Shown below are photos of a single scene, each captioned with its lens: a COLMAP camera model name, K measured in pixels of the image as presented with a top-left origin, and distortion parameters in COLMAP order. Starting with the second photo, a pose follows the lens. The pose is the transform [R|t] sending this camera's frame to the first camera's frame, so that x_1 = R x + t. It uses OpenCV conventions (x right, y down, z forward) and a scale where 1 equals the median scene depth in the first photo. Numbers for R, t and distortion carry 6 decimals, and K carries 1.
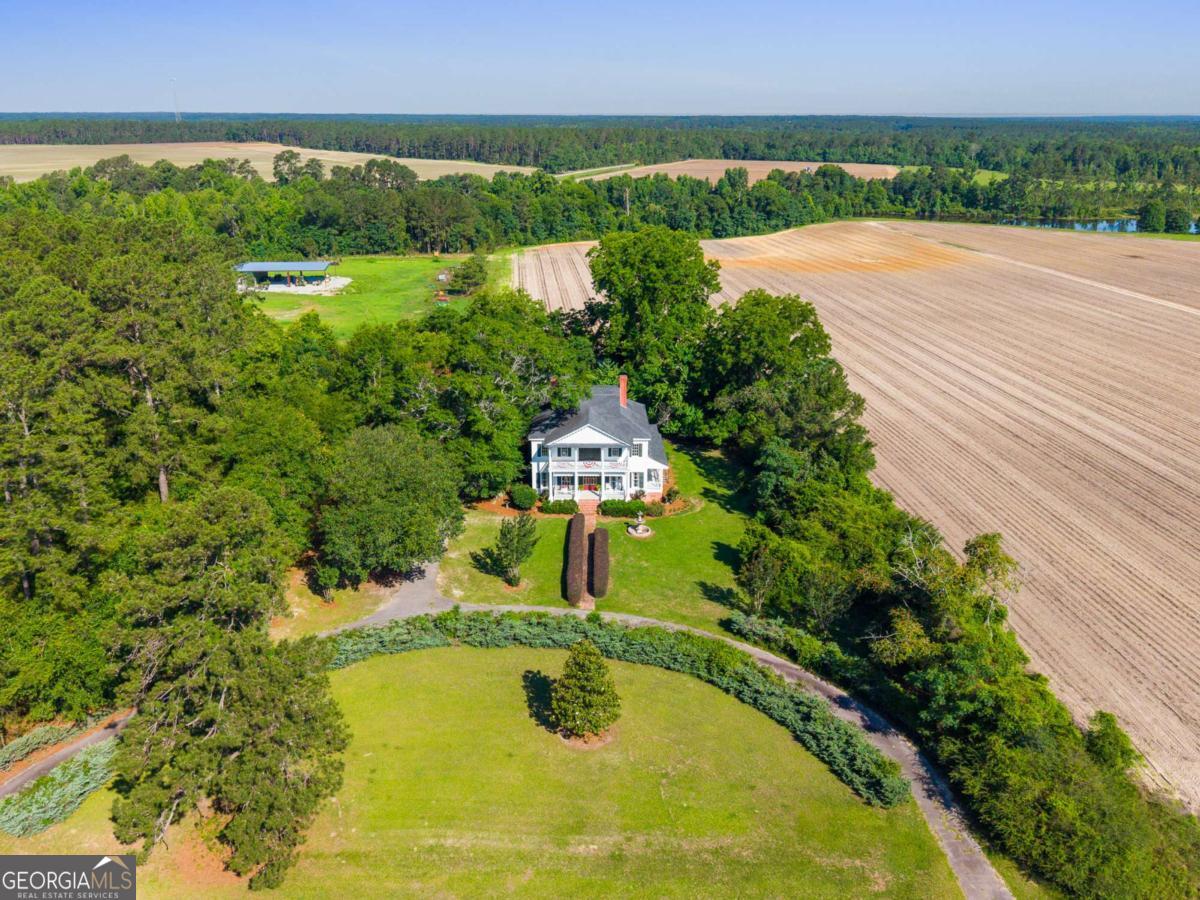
lens RADIAL K [[912.4, 0, 600.0], [0, 912.4, 450.0], [0, 0, 1]] dist [0.103995, -0.192651]
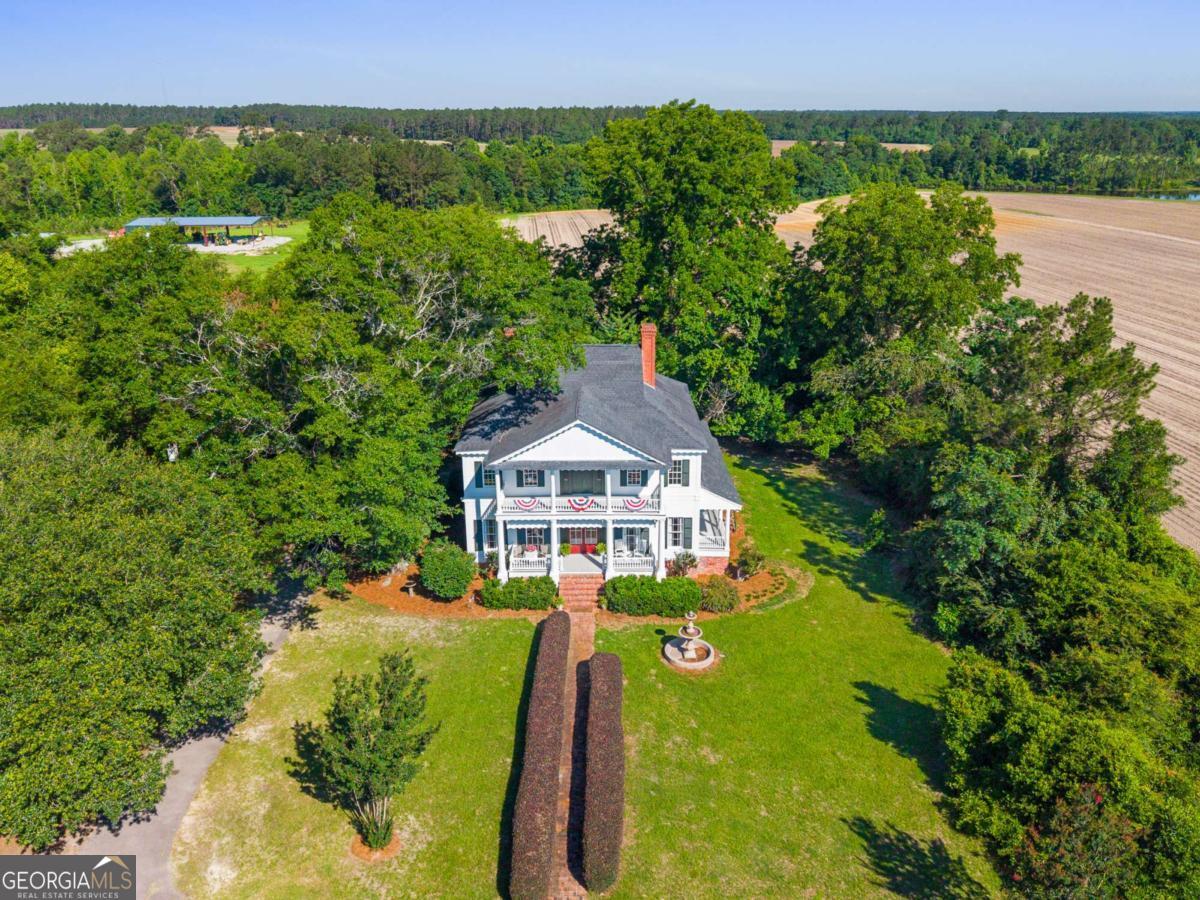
lens RADIAL K [[912.4, 0, 600.0], [0, 912.4, 450.0], [0, 0, 1]] dist [0.103995, -0.192651]
pose [[0.999921, -0.004981, -0.011562, 0.003972], [0.005016, 0.999983, 0.003003, -0.013902], [0.011547, -0.003061, 0.999929, 0.506744]]
